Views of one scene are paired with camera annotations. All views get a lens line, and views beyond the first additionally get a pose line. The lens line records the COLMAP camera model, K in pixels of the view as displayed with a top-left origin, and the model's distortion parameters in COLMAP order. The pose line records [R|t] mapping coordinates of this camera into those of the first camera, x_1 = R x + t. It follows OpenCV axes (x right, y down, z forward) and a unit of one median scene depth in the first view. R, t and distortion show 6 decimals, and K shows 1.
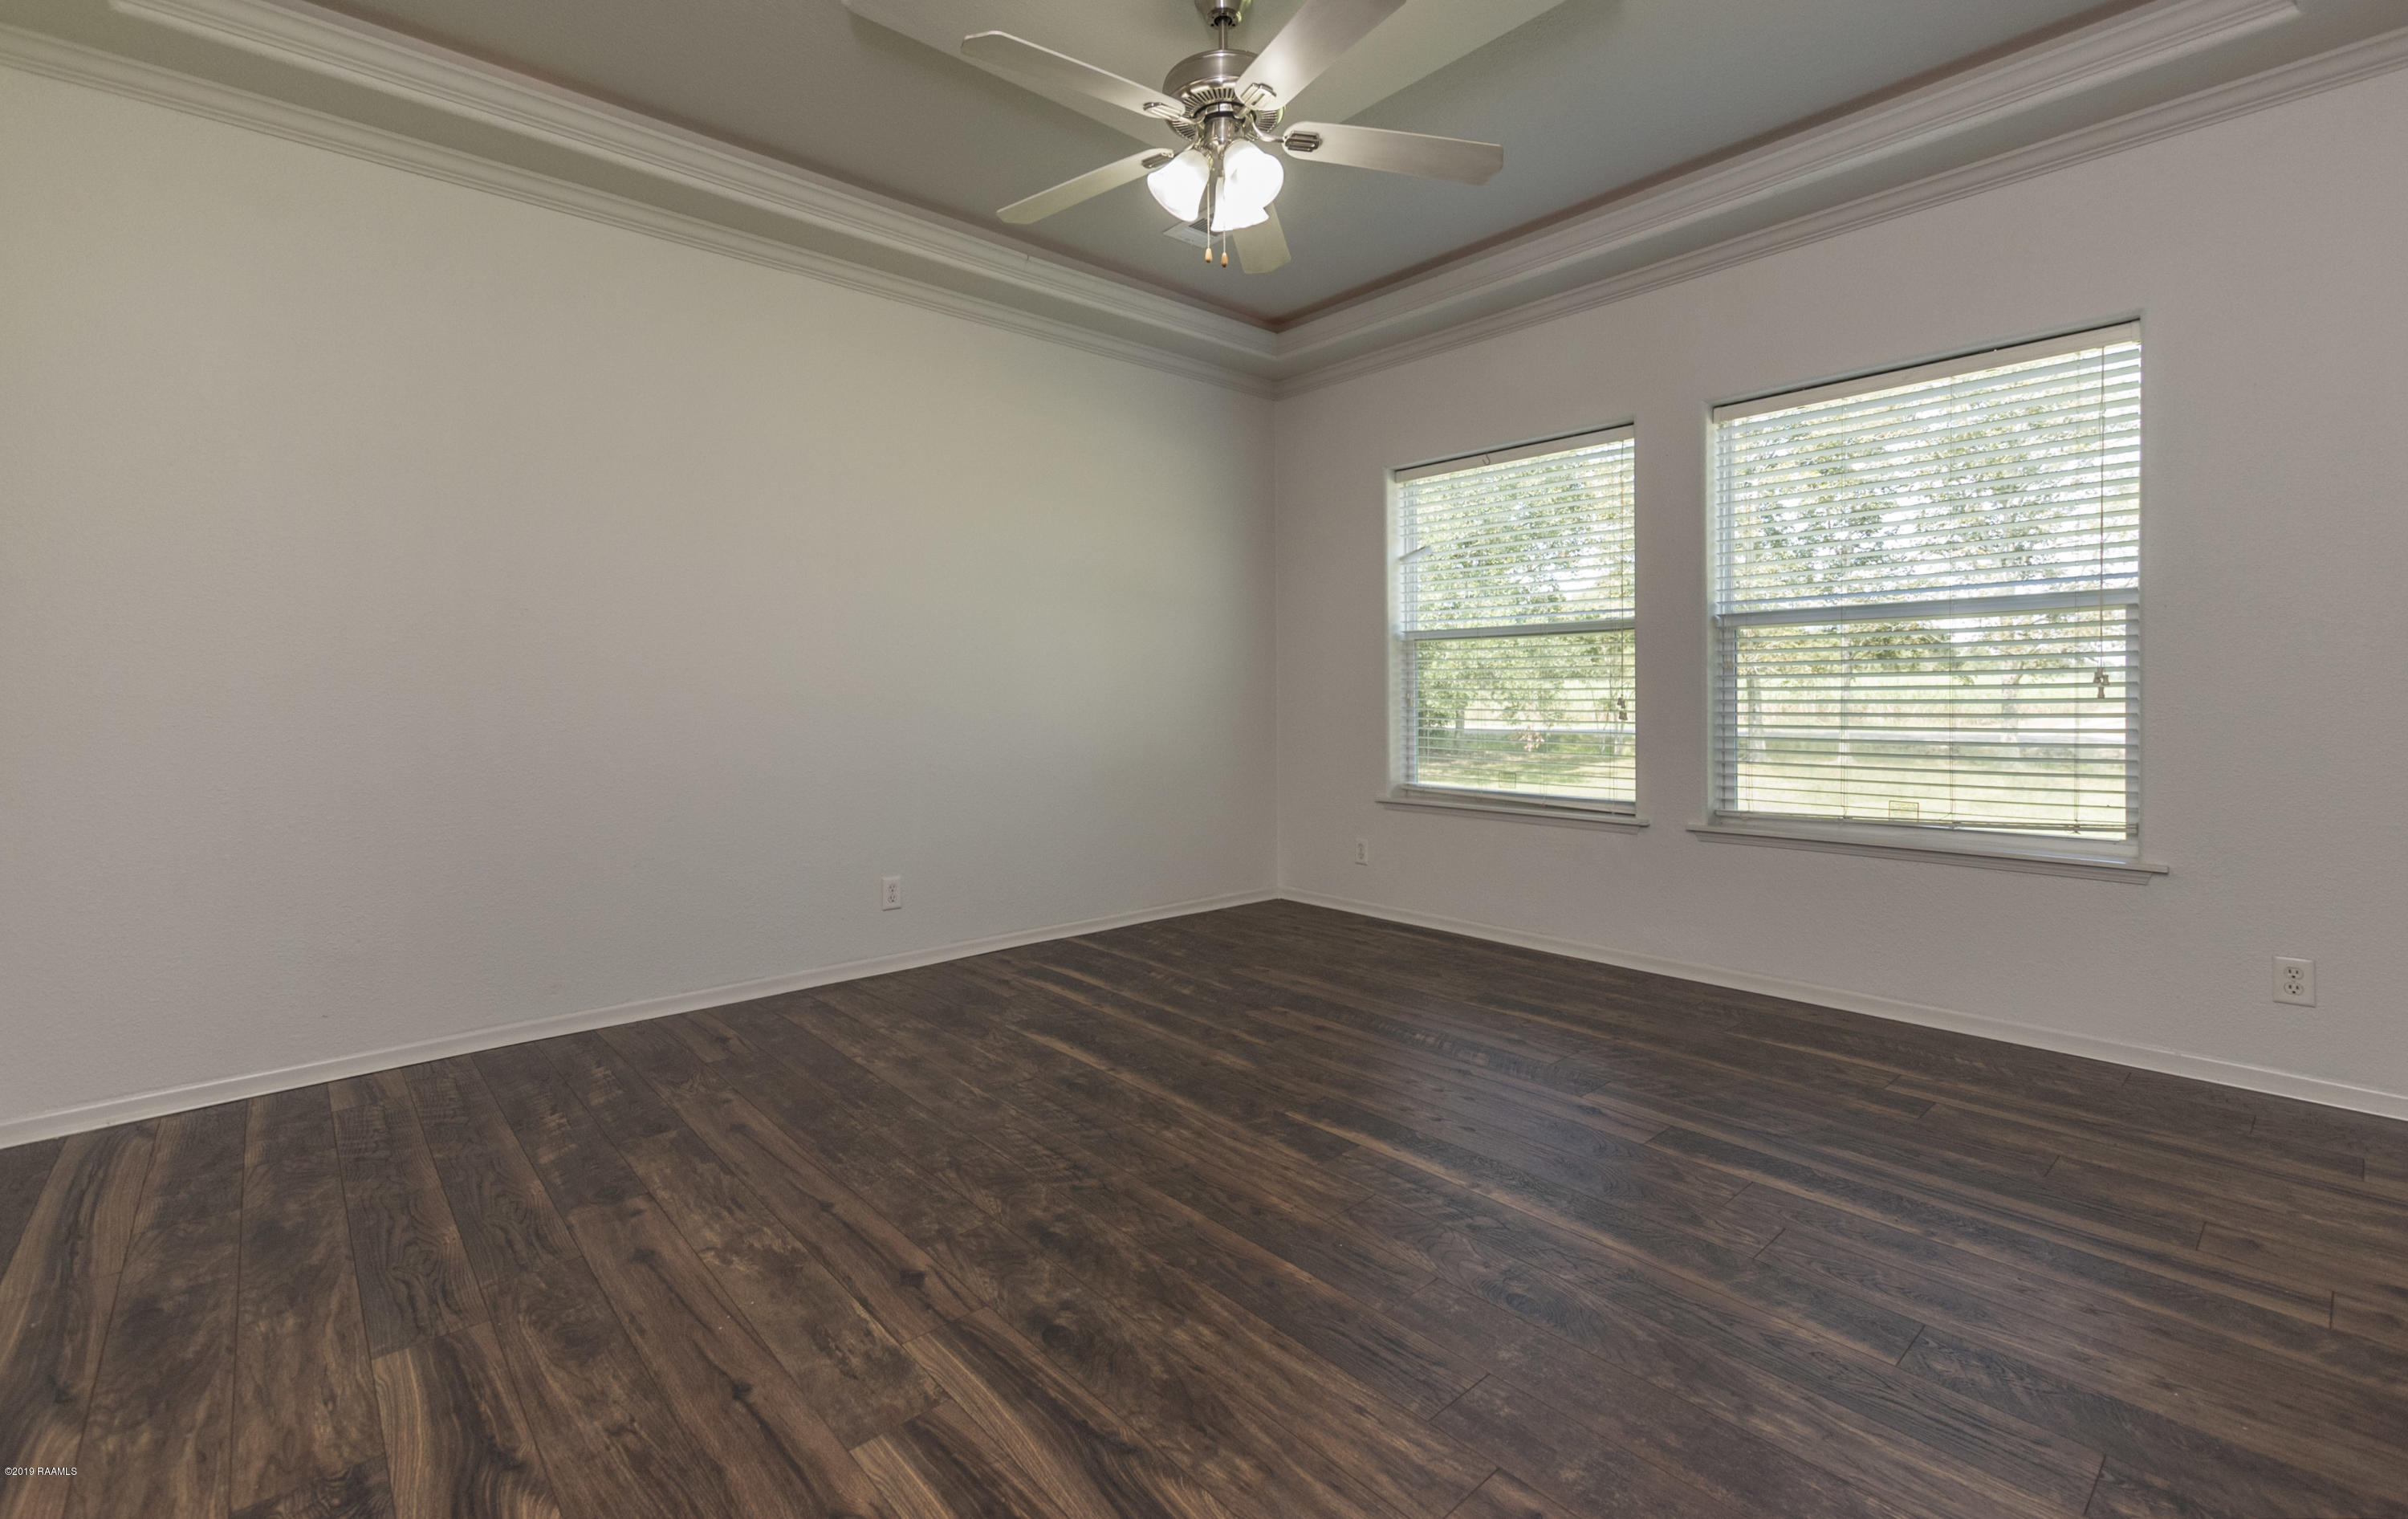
lens RADIAL K [[1041.6, 0, 1187.2], [0, 1041.6, 753.1], [0, 0, 1]] dist [0.009068, -0.003740]
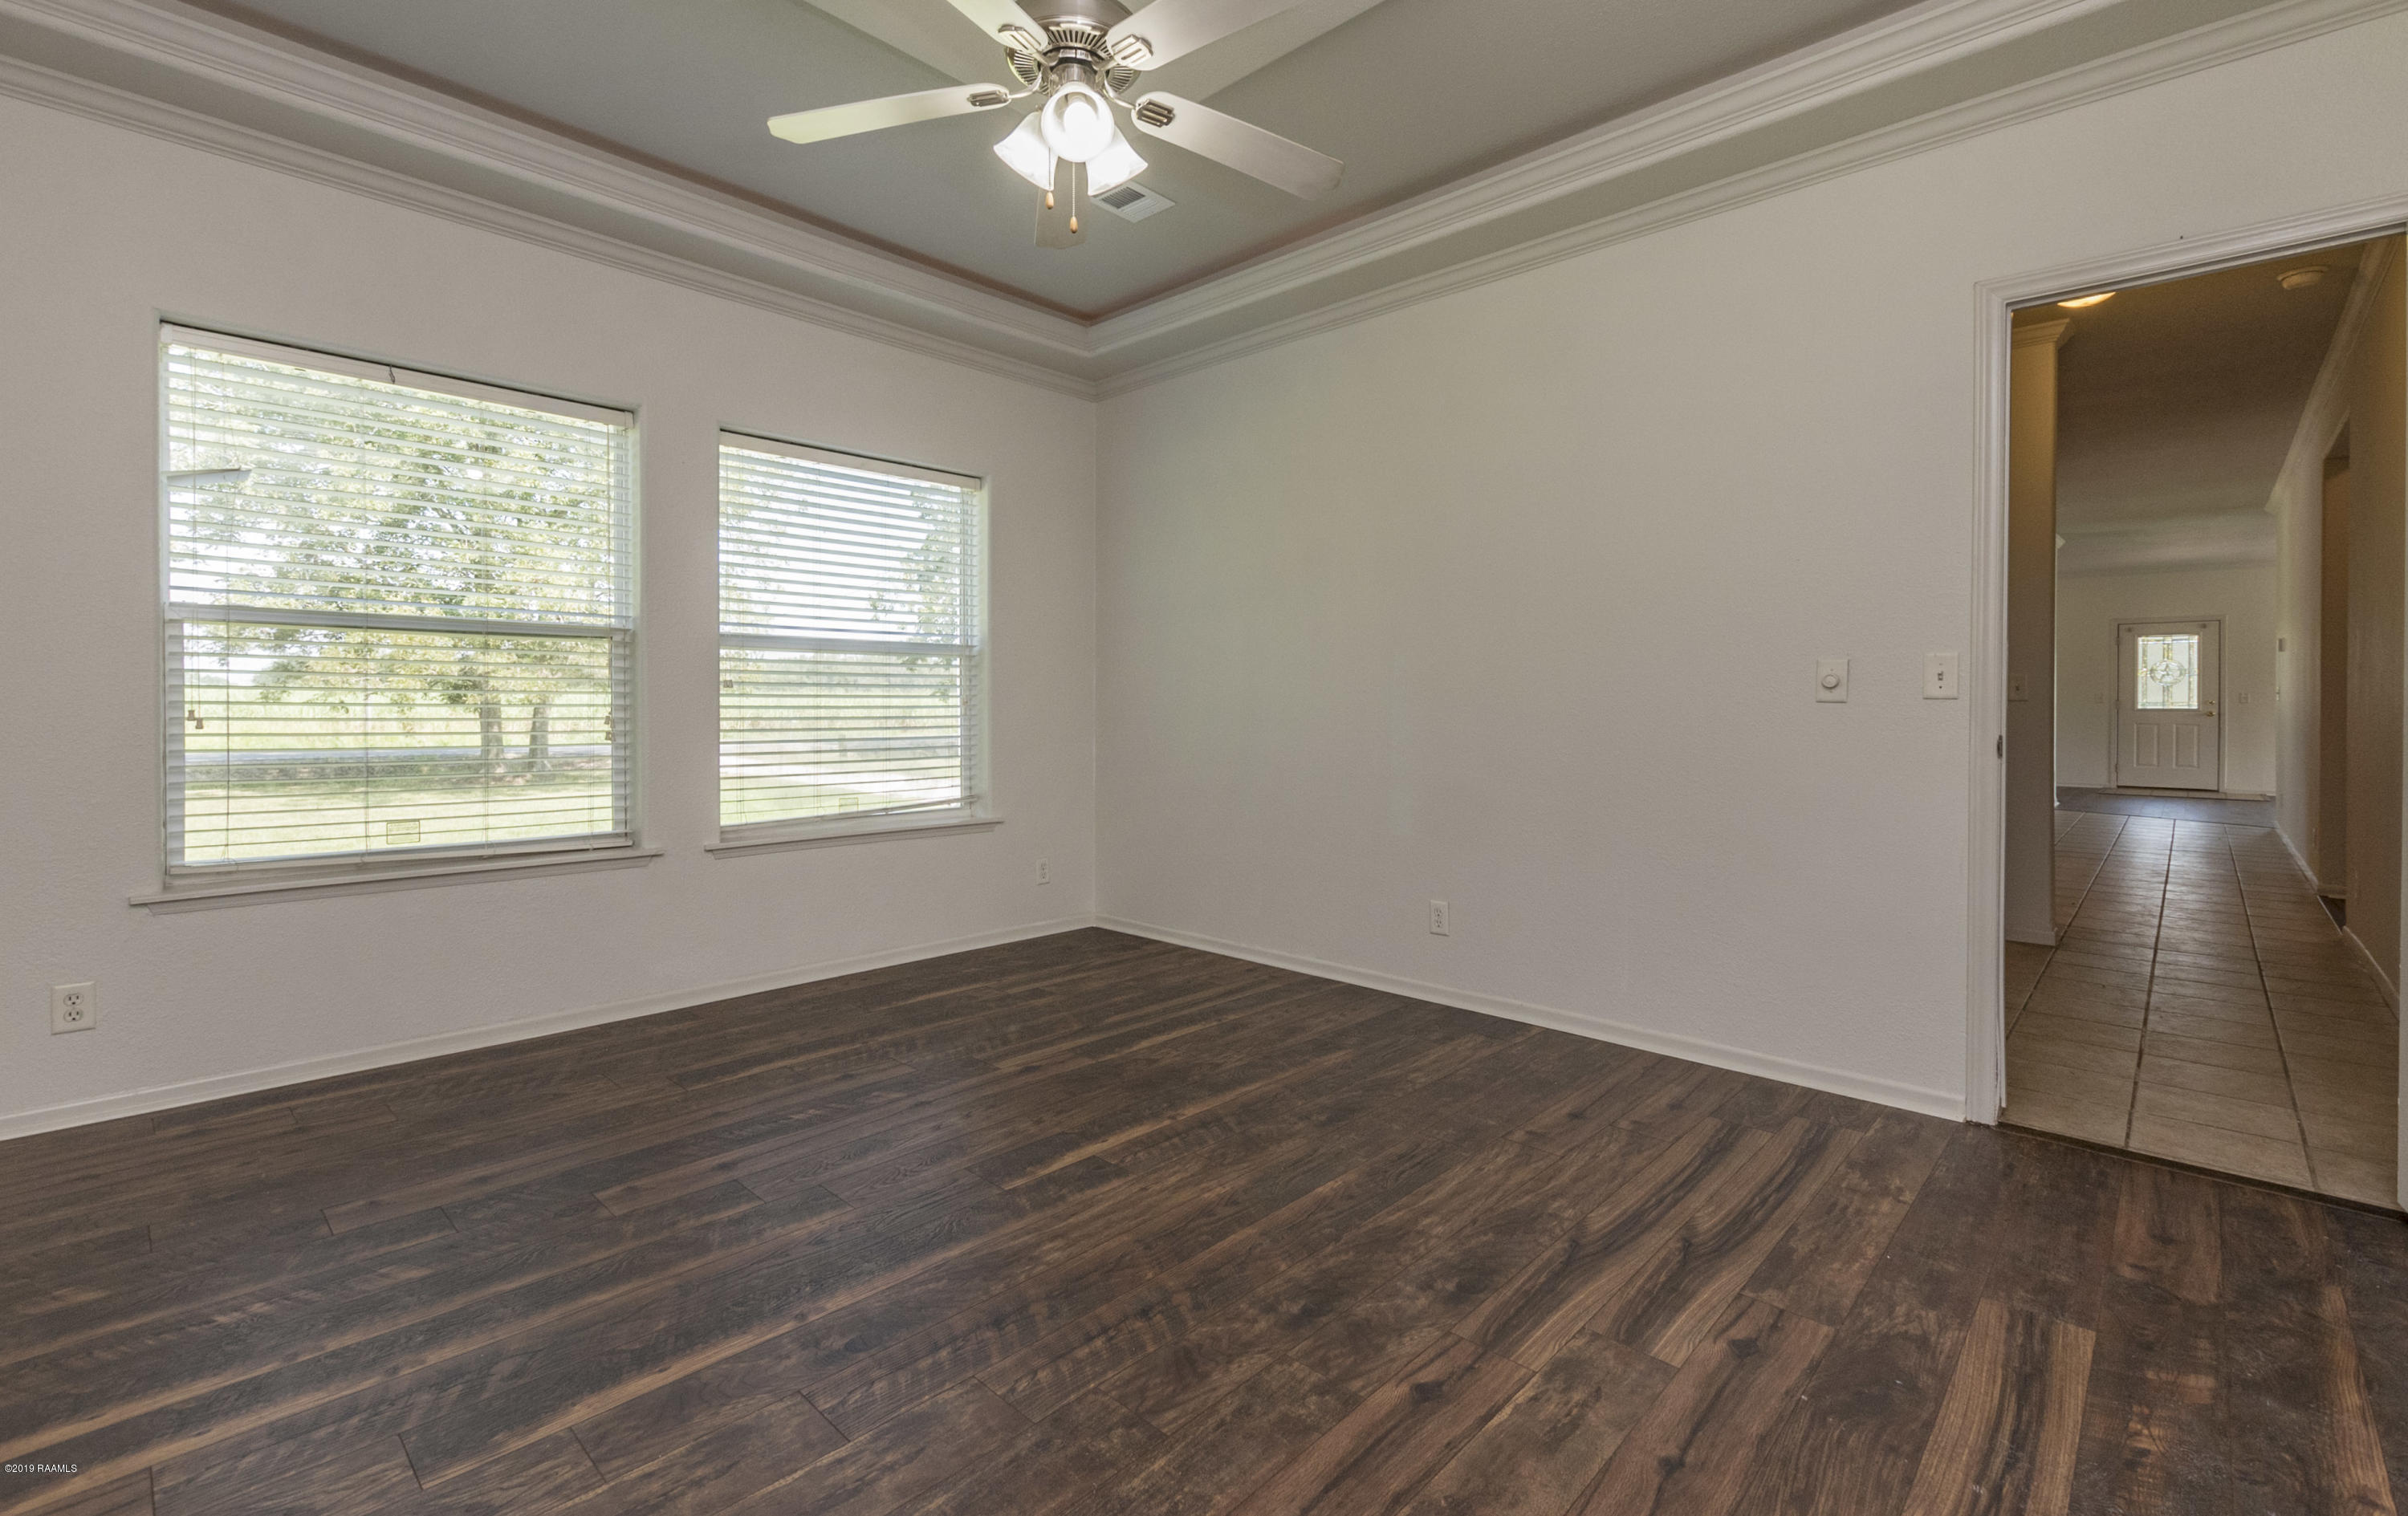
lens RADIAL K [[1041.4, 0, 1217.2], [0, 1041.4, 754.0], [0, 0, 1]] dist [0.009068, -0.003740]
pose [[-0.097687, -0.040012, 0.994413, -0.880628], [0.052882, 0.997571, 0.045334, -0.058335], [-0.993811, 0.057015, -0.095333, 0.994284]]
